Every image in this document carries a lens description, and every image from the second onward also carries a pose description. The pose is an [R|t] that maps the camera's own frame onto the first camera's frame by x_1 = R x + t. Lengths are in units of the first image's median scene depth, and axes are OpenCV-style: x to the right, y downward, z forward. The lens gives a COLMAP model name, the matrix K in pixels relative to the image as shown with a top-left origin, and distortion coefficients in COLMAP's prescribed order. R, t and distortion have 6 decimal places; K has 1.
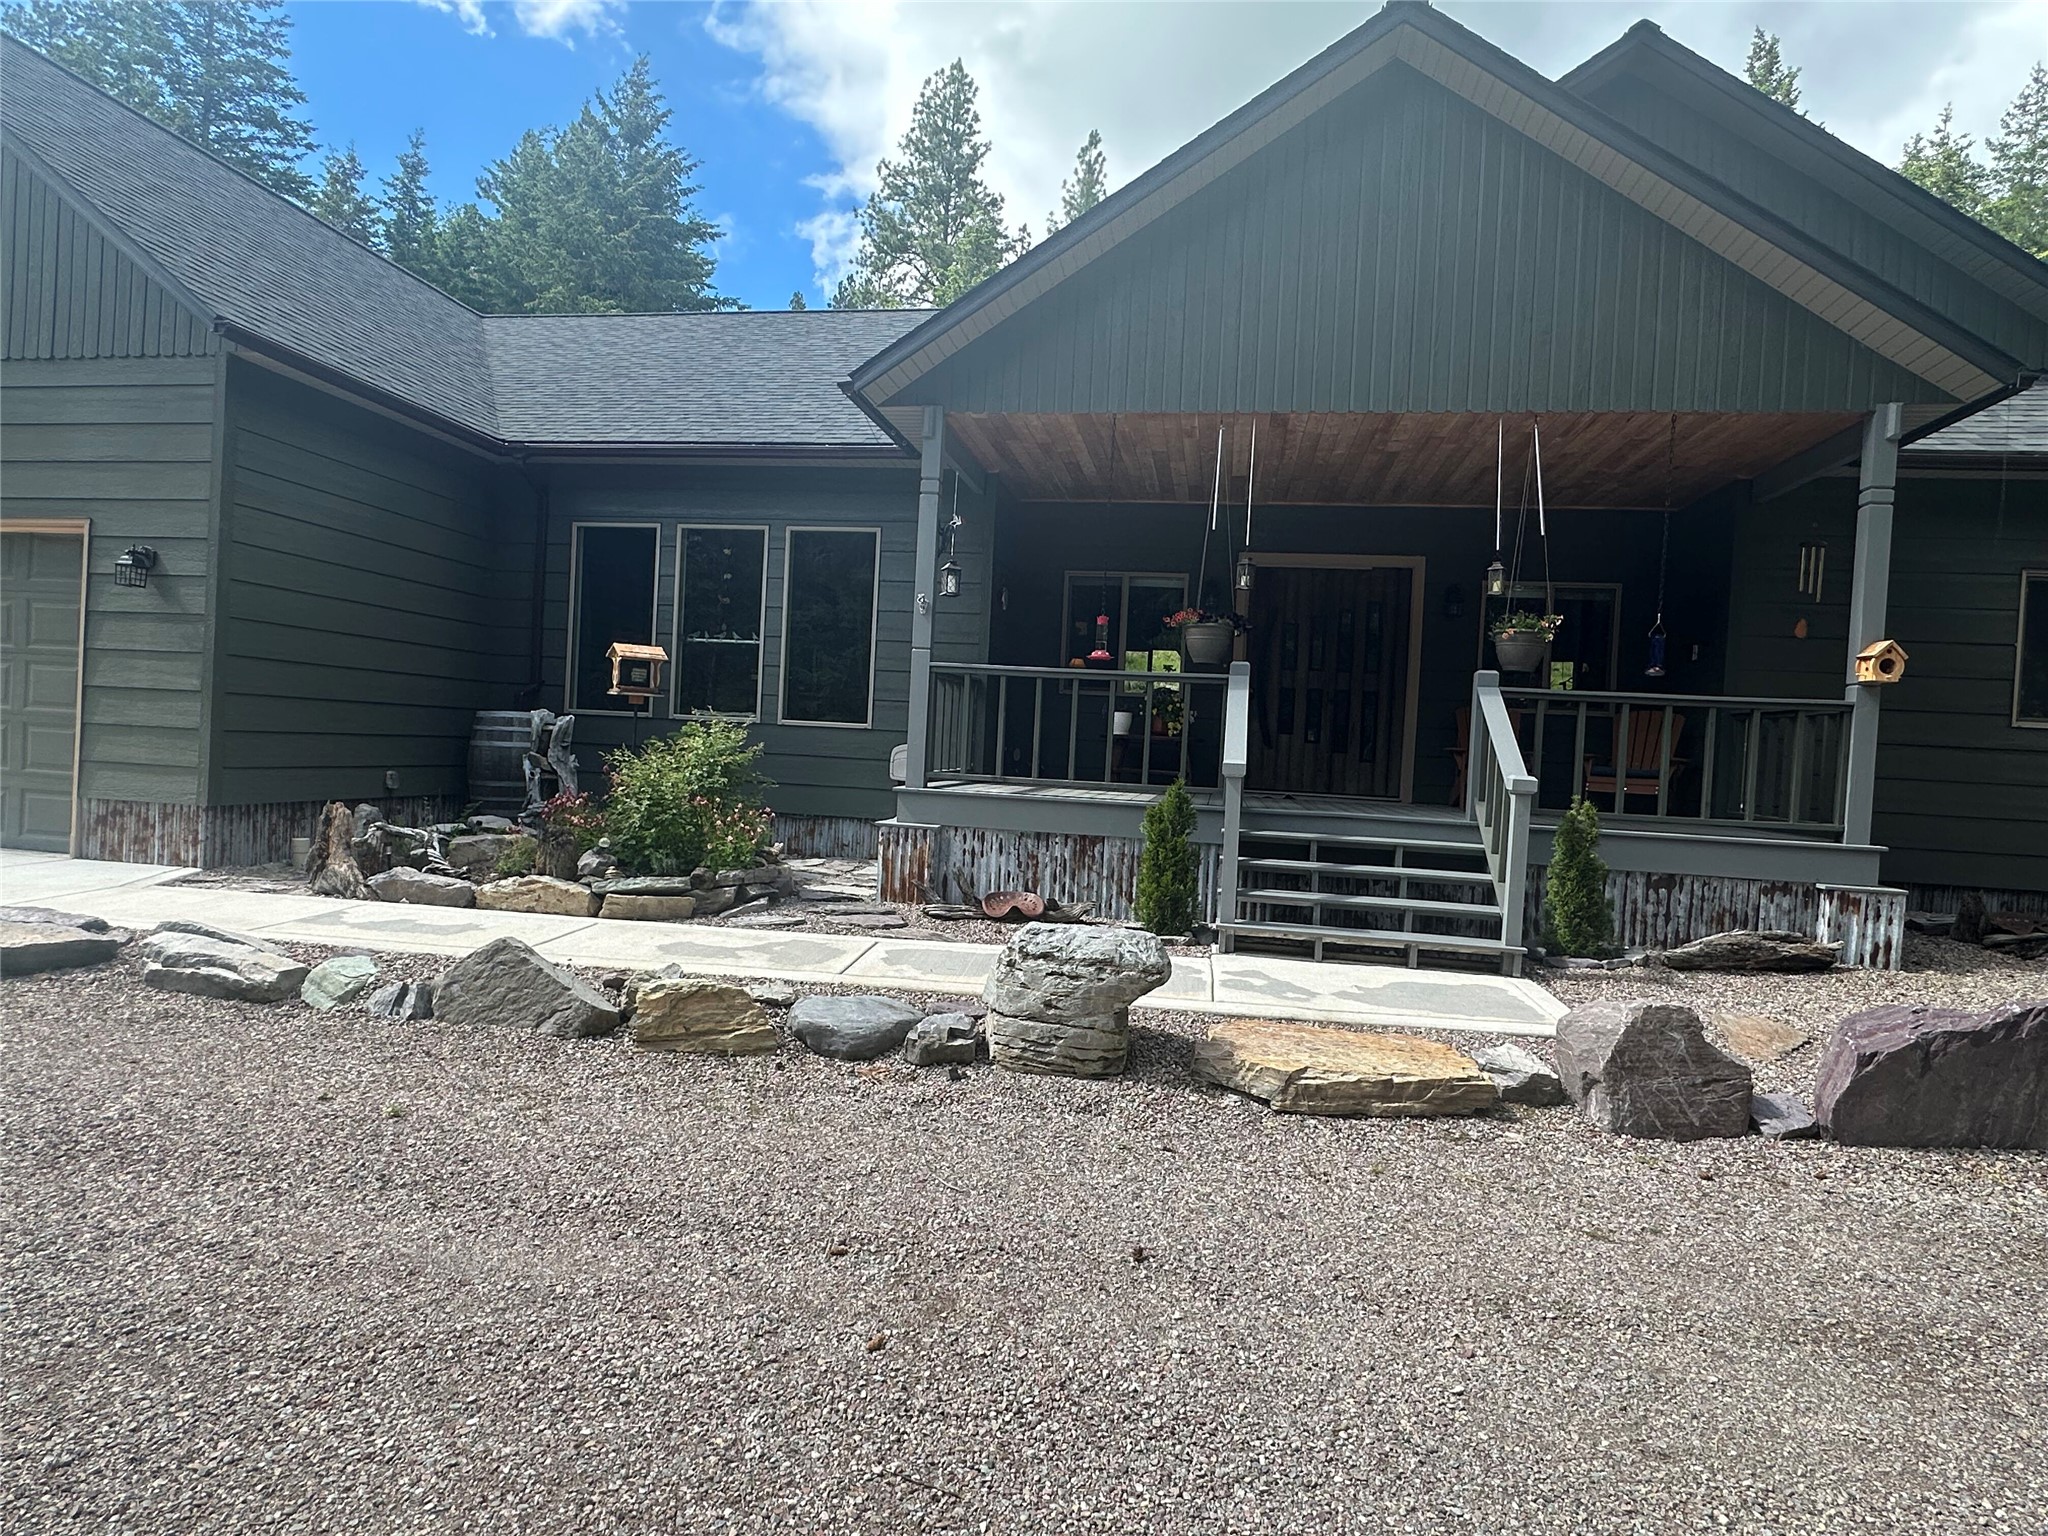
lens RADIAL K [[1131.1, 0, 1024.0], [0, 1131.1, 768.0], [0, 0, 1]] dist [-0.006897, -0.001461]
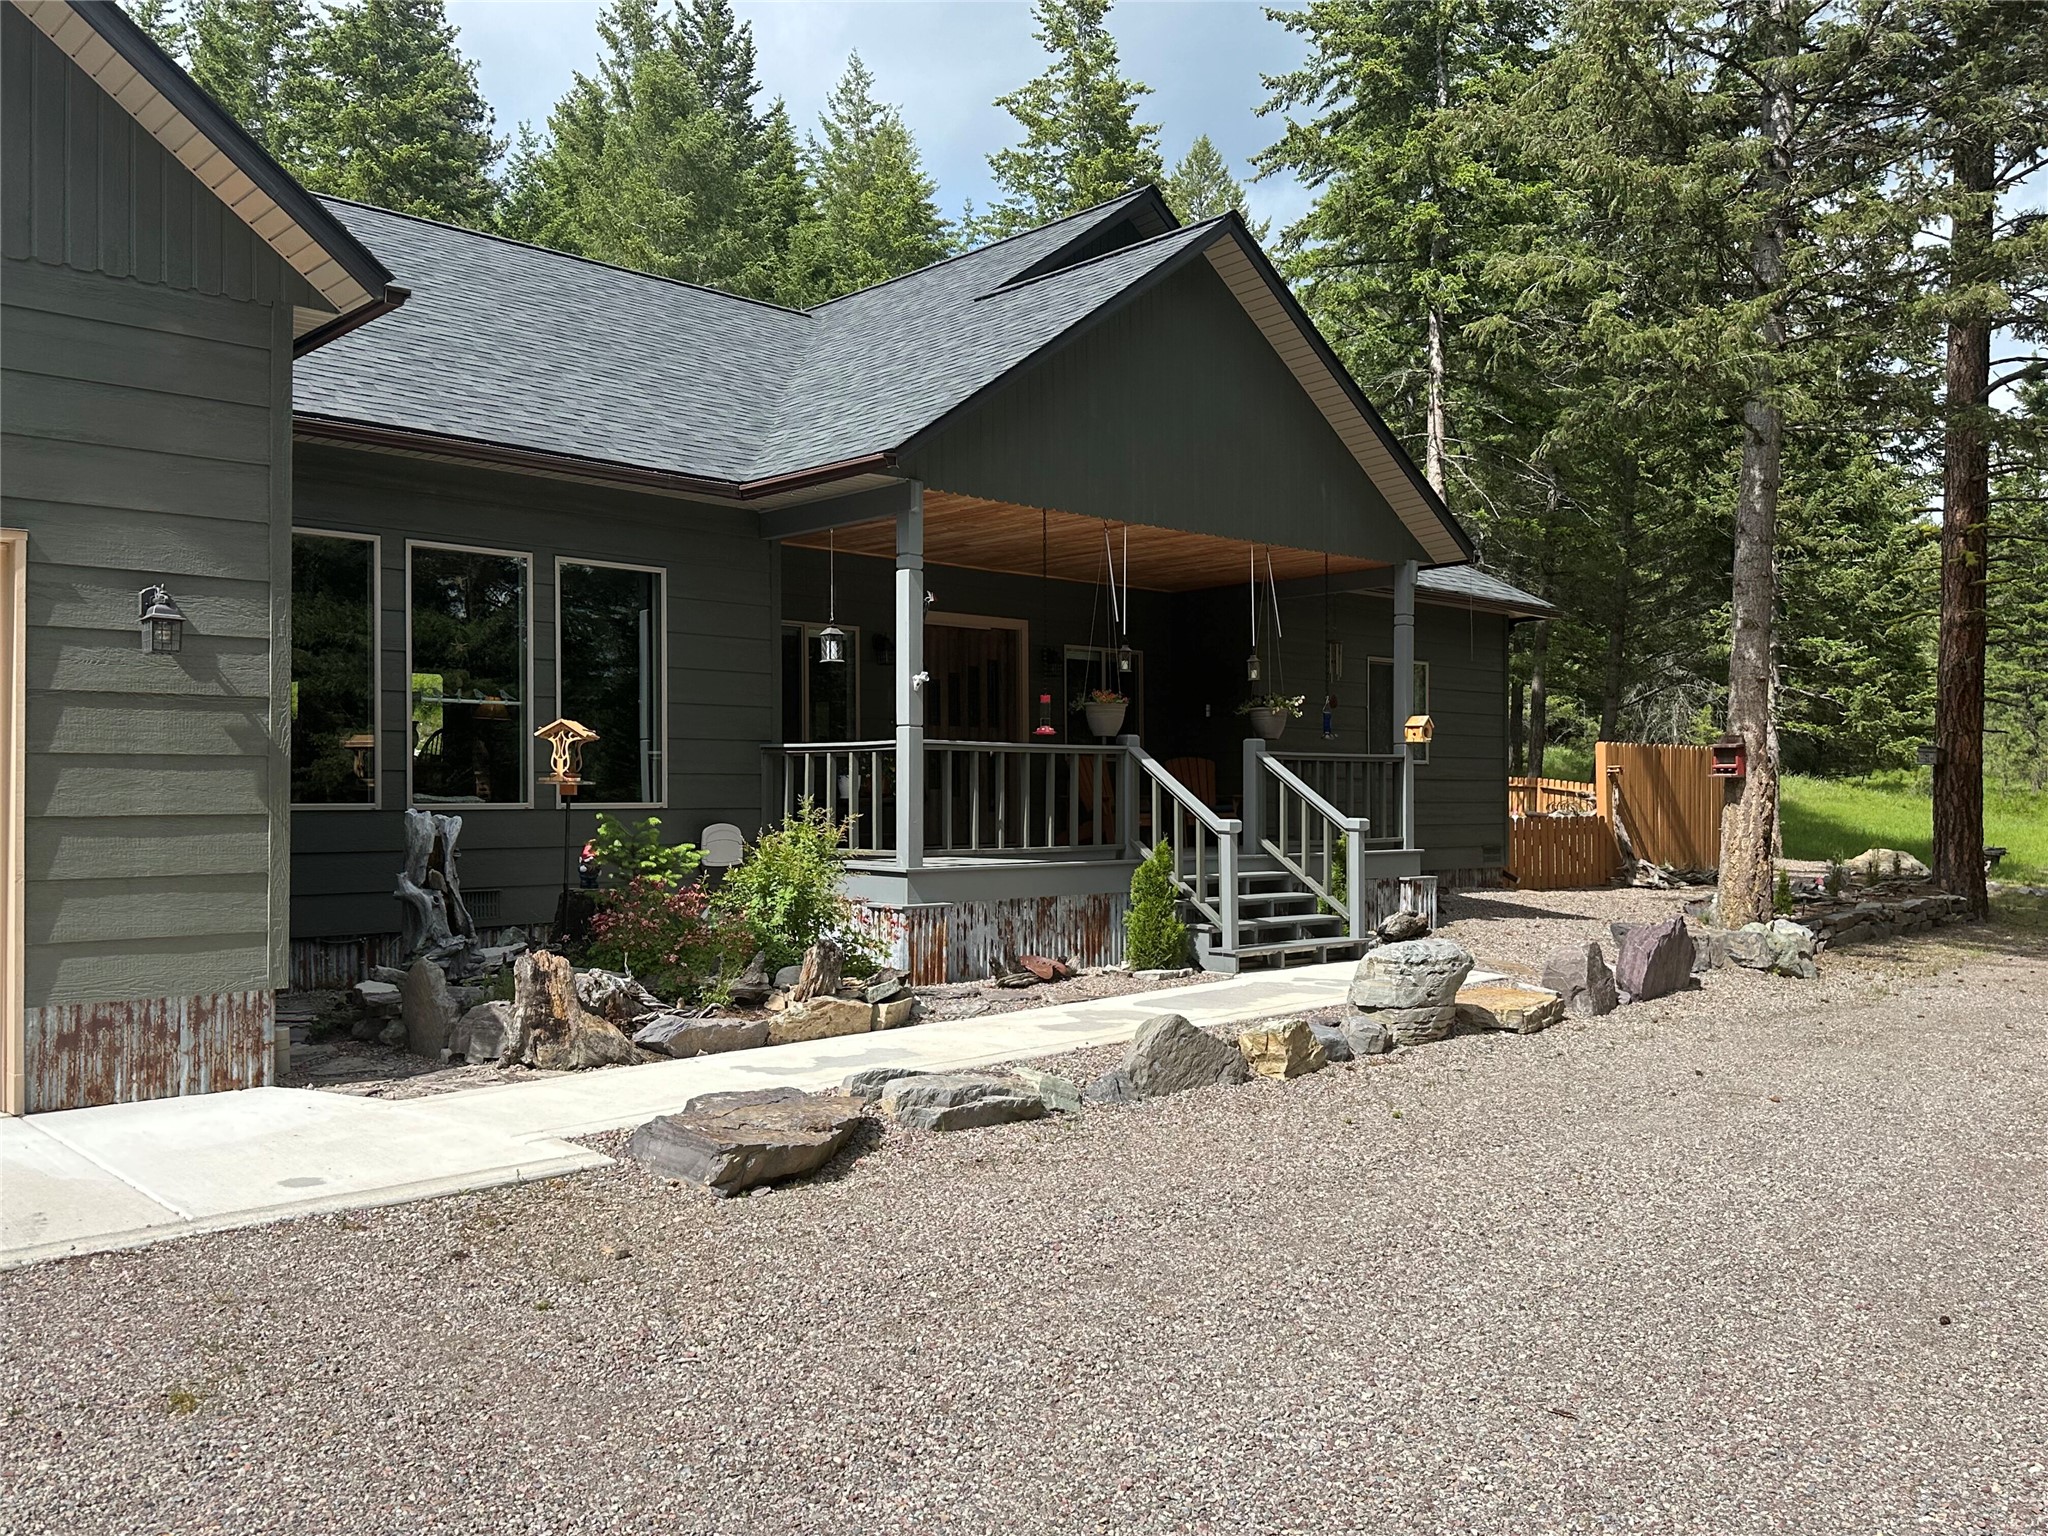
lens RADIAL K [[1653.4, 0, 1024.0], [0, 1653.4, 768.0], [0, 0, 1]] dist [0.074651, -0.006368]
pose [[0.604134, -0.038161, 0.795969, -1.239780], [0.048980, 0.998742, 0.010707, -0.083814], [-0.795376, 0.032518, 0.605243, 0.056043]]
